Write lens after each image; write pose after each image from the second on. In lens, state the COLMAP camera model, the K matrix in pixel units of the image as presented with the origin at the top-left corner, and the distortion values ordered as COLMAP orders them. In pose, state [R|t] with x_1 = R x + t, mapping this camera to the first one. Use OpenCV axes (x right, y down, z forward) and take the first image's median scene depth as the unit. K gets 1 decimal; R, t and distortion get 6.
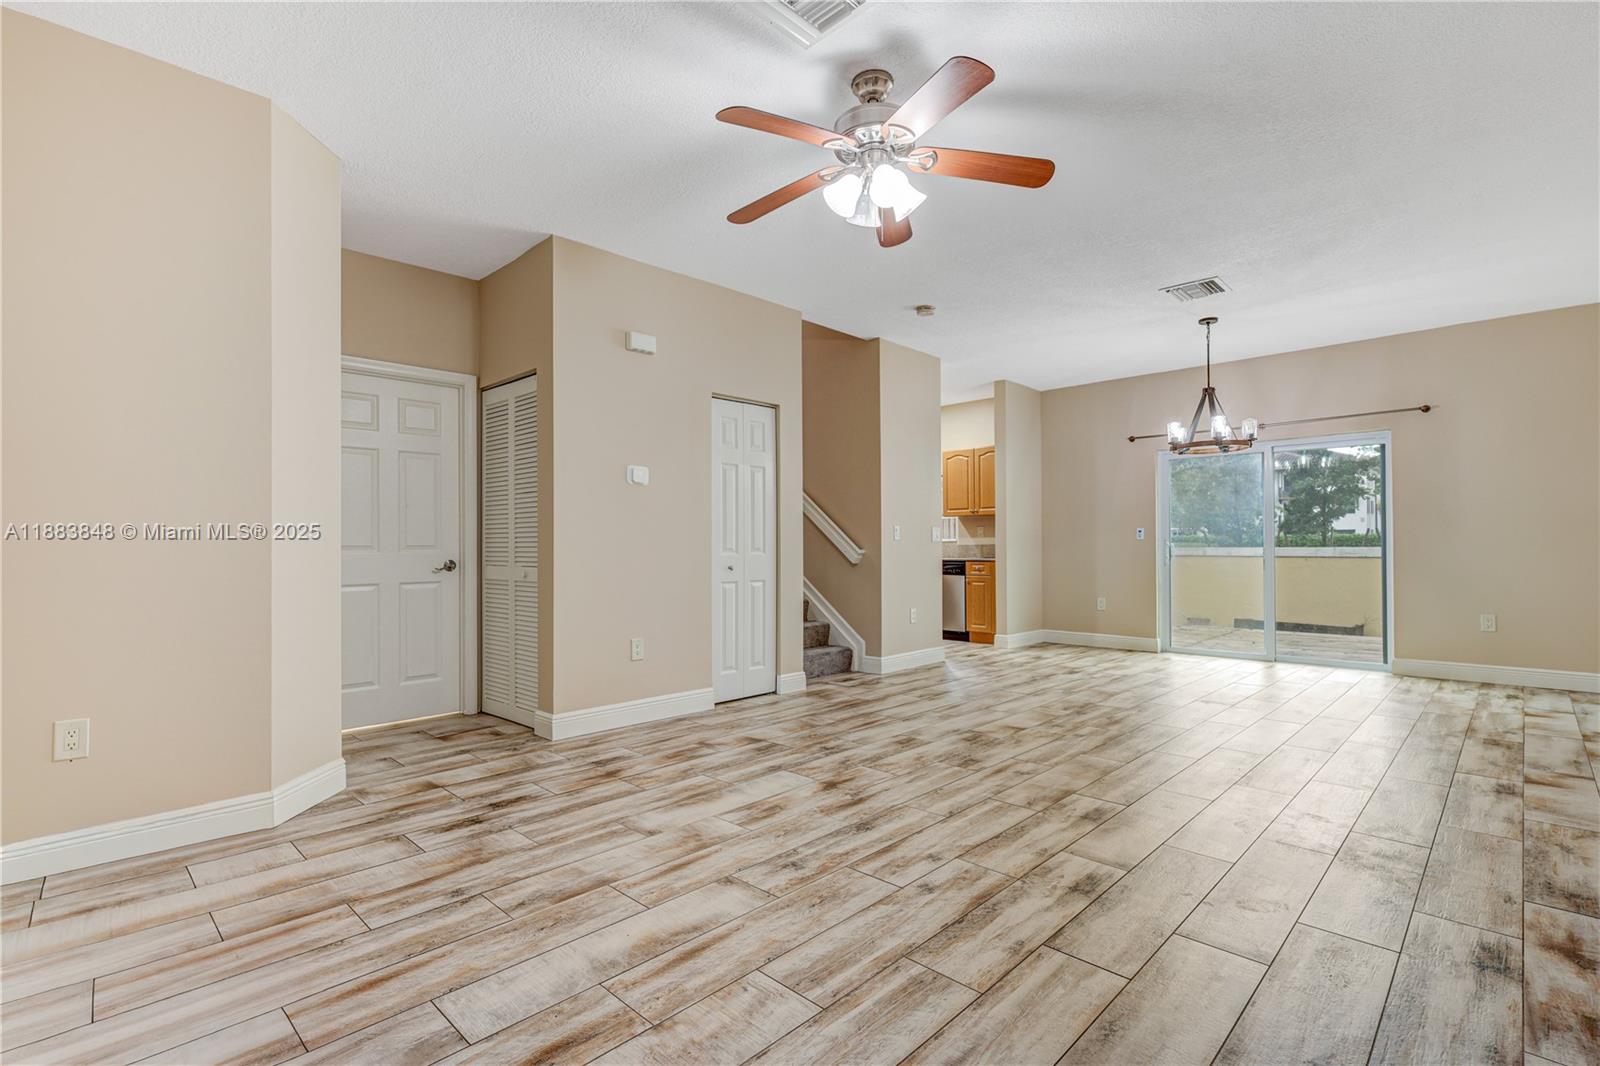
lens RADIAL K [[742.0, 0, 798.2], [0, 742.0, 542.3], [0, 0, 1]] dist [-0.000862, 0.000962]
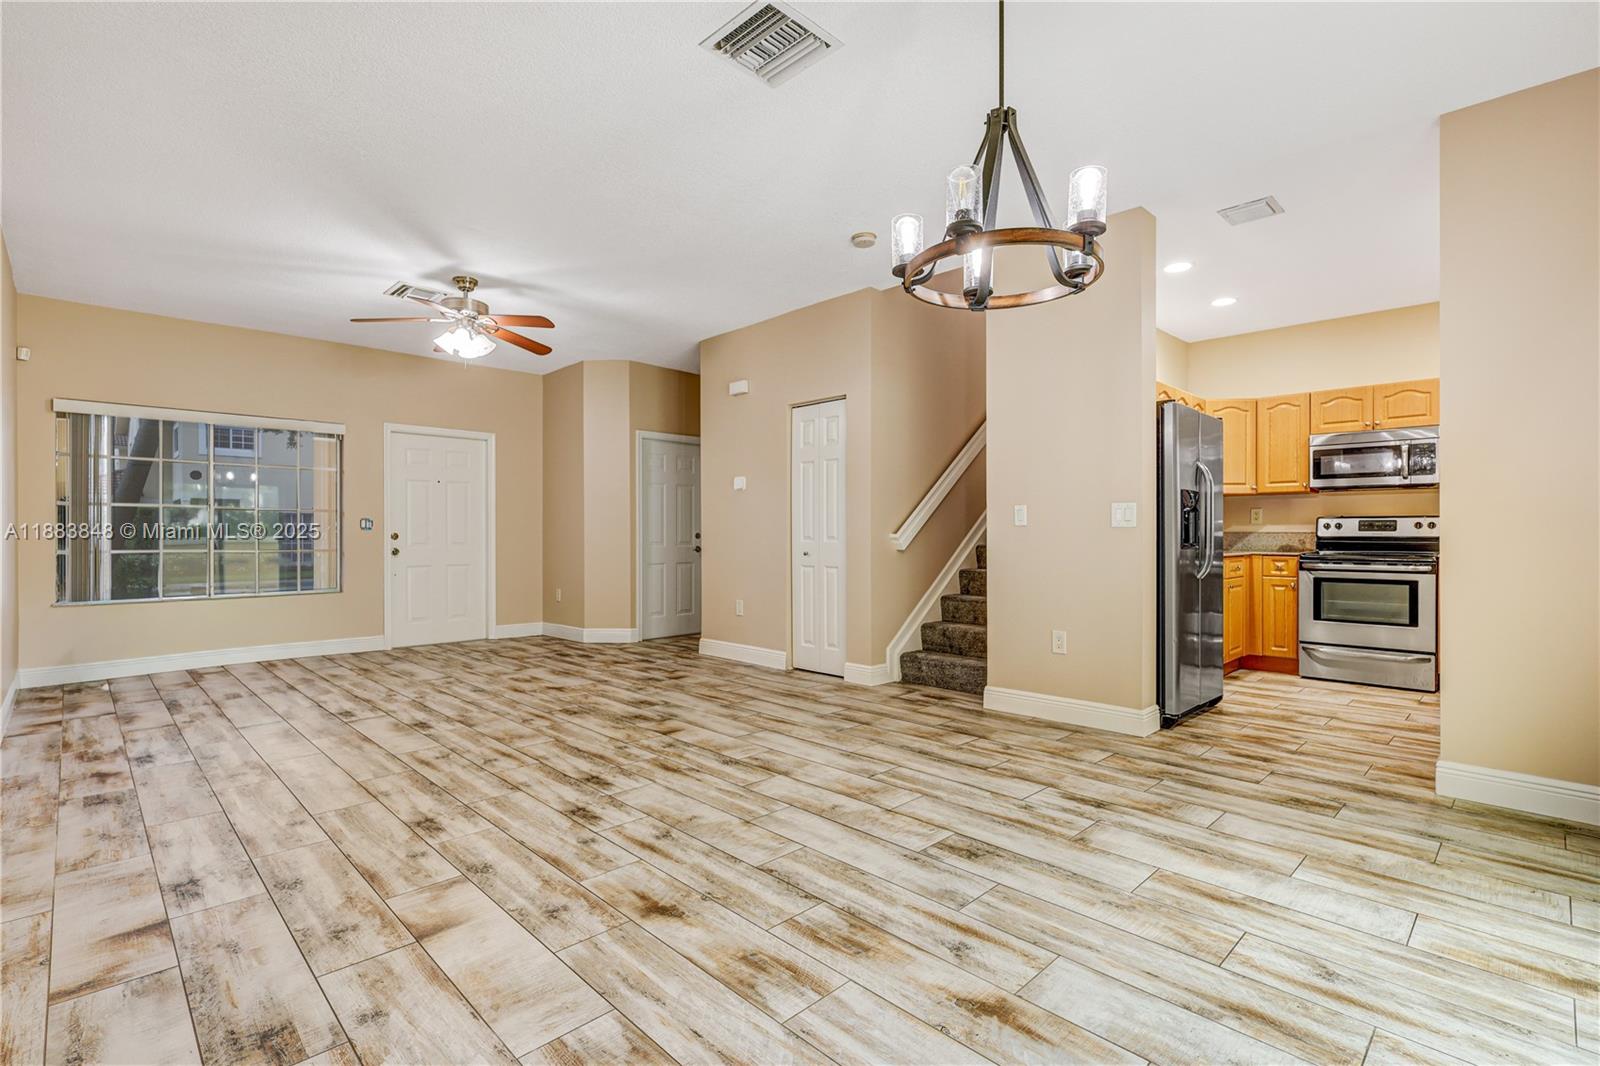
lens RADIAL K [[741.9, 0, 800.0], [0, 741.9, 533.0], [0, 0, 1]] dist [0.000269, 0.000218]
pose [[-0.020964, 0.001138, -0.999780, 1.506511], [0.006903, 0.999976, 0.000994, 0.002404], [0.999756, -0.006881, -0.020971, 1.465651]]
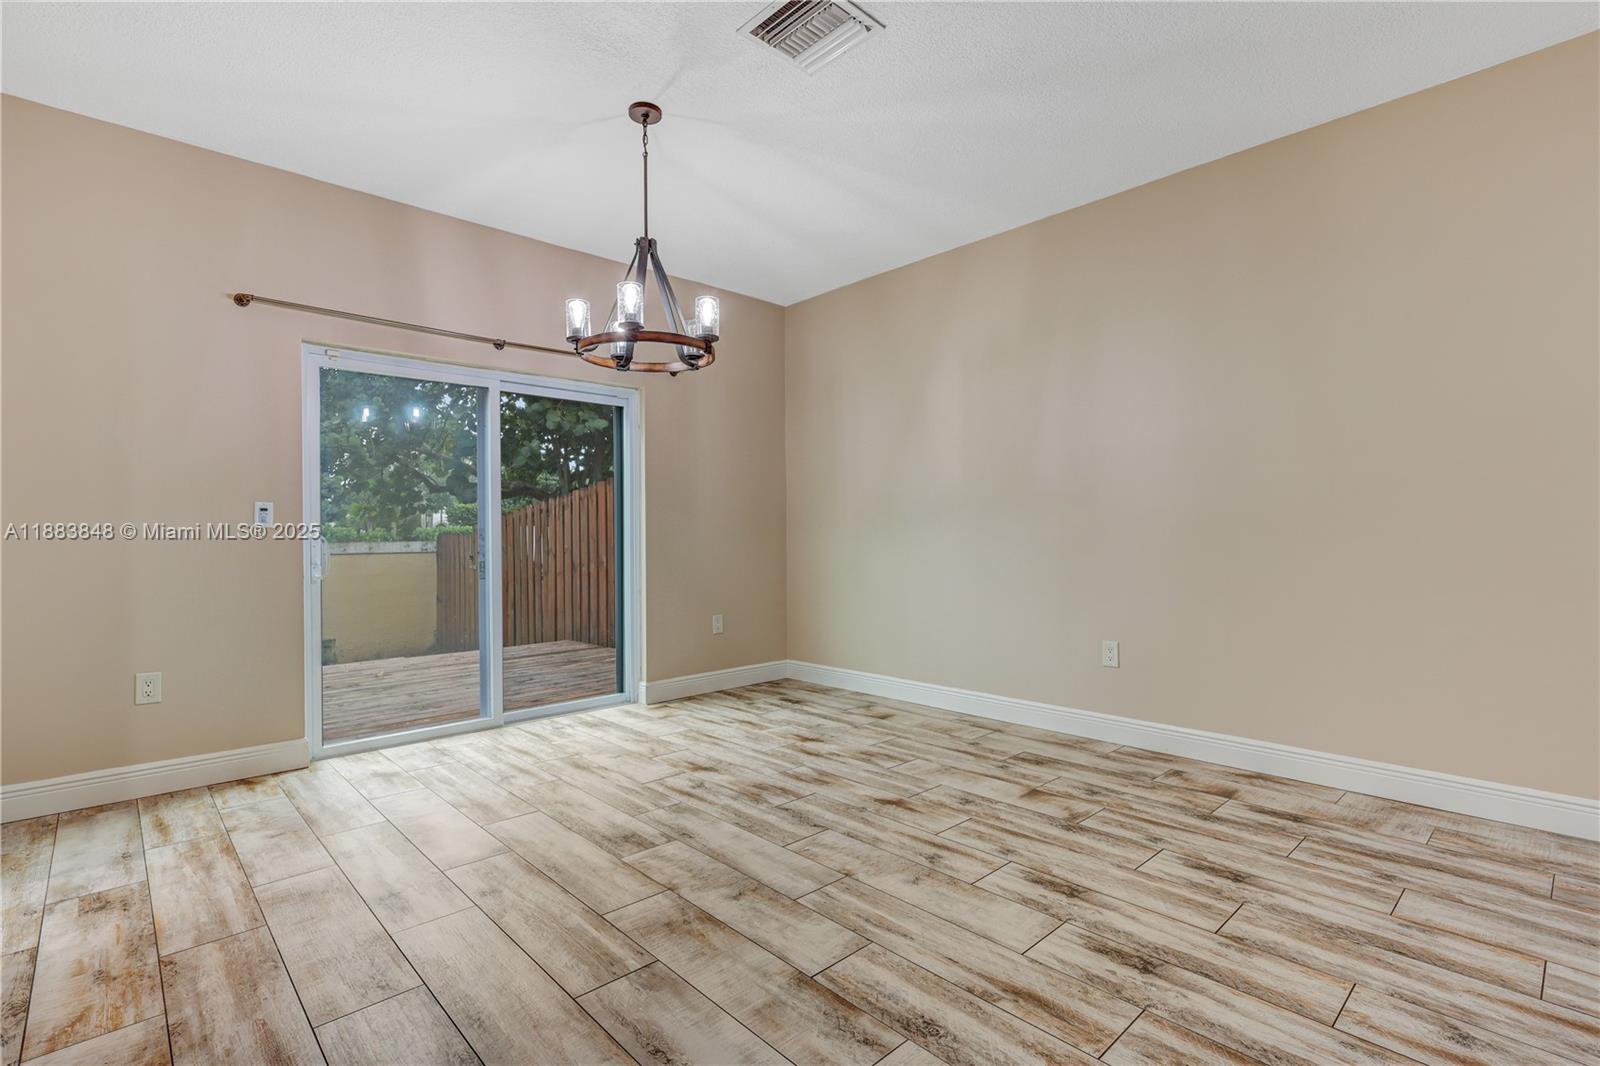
lens RADIAL K [[750.9, 0, 800.0], [0, 750.9, 533.0], [0, 0, 1]] dist [0.001225, 0.000491]
pose [[0.046160, 0.005754, 0.998917, 0.041703], [0.001198, 0.999982, -0.005815, 0.005987], [-0.998933, 0.001465, 0.046153, 1.402379]]
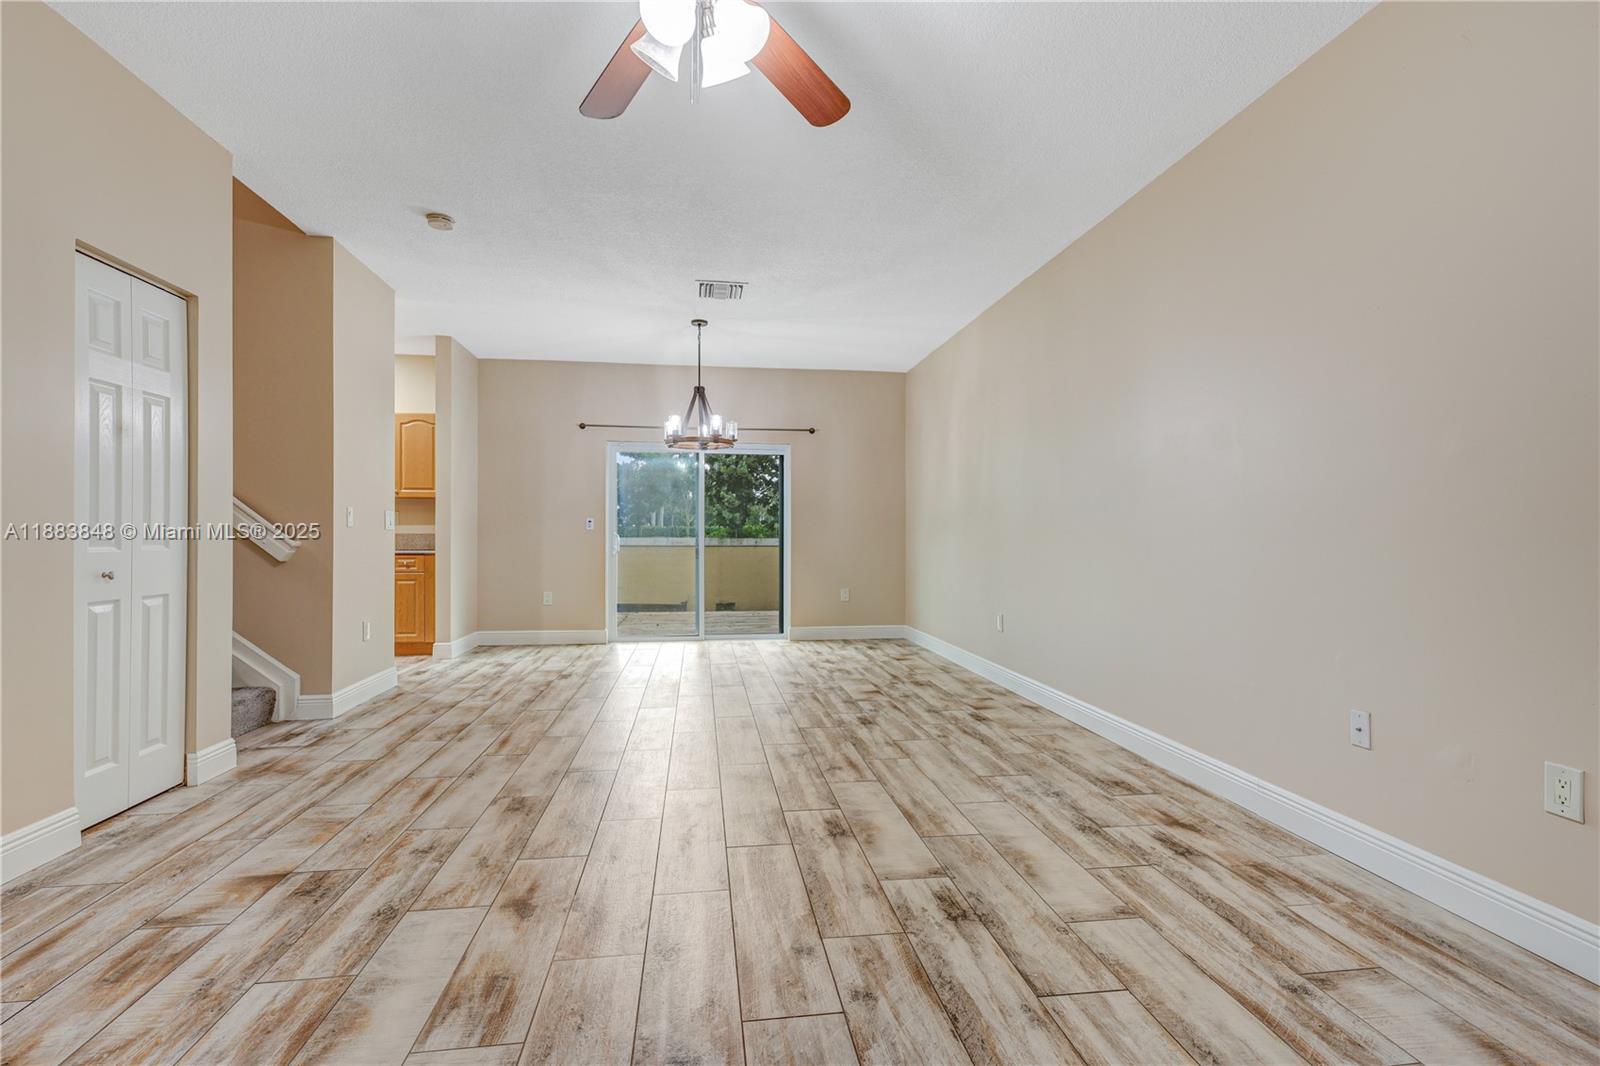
lens RADIAL K [[741.9, 0, 800.0], [0, 741.9, 533.0], [0, 0, 1]] dist [0.000269, 0.000218]
pose [[0.612612, 0.008228, 0.790341, -0.303888], [-0.009818, 0.999948, -0.002799, 0.000878], [-0.790323, -0.006045, 0.612661, 0.391449]]
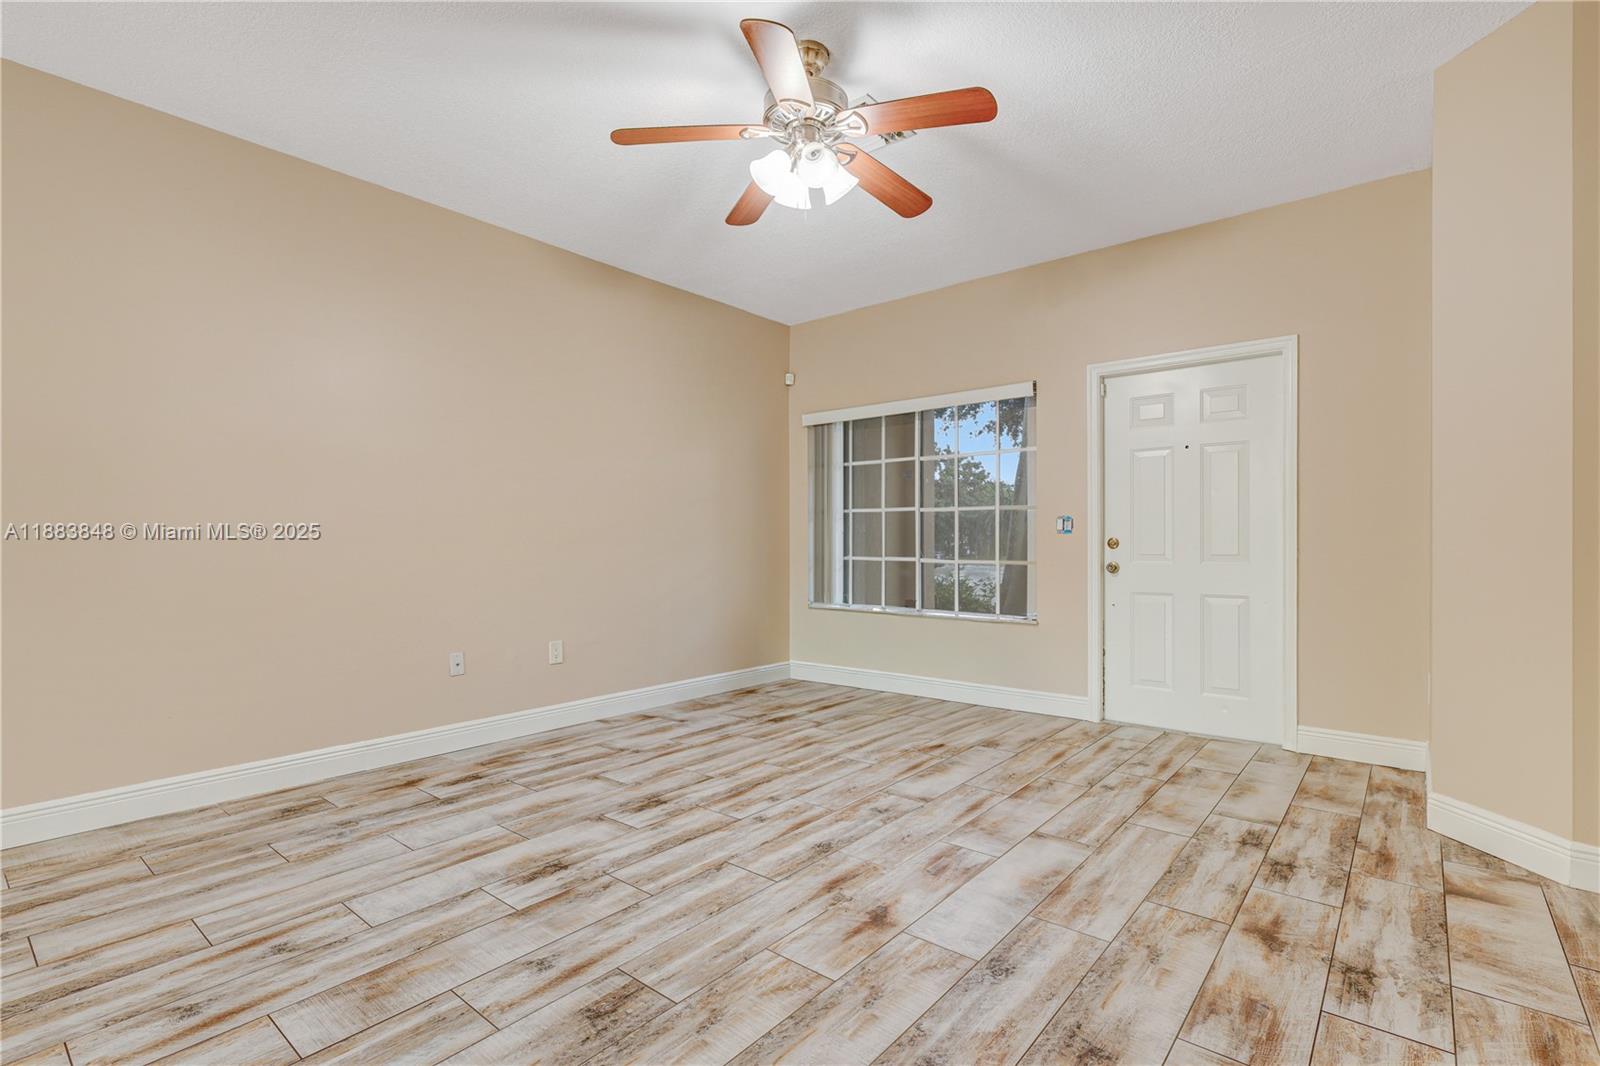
lens RADIAL K [[742.0, 0, 798.2], [0, 742.0, 542.3], [0, 0, 1]] dist [-0.000862, 0.000962]
pose [[-0.996941, 0.008012, -0.077743, 0.151443], [0.008401, 0.999954, -0.004673, 0.005964], [0.077702, -0.005311, -0.996962, 1.543878]]
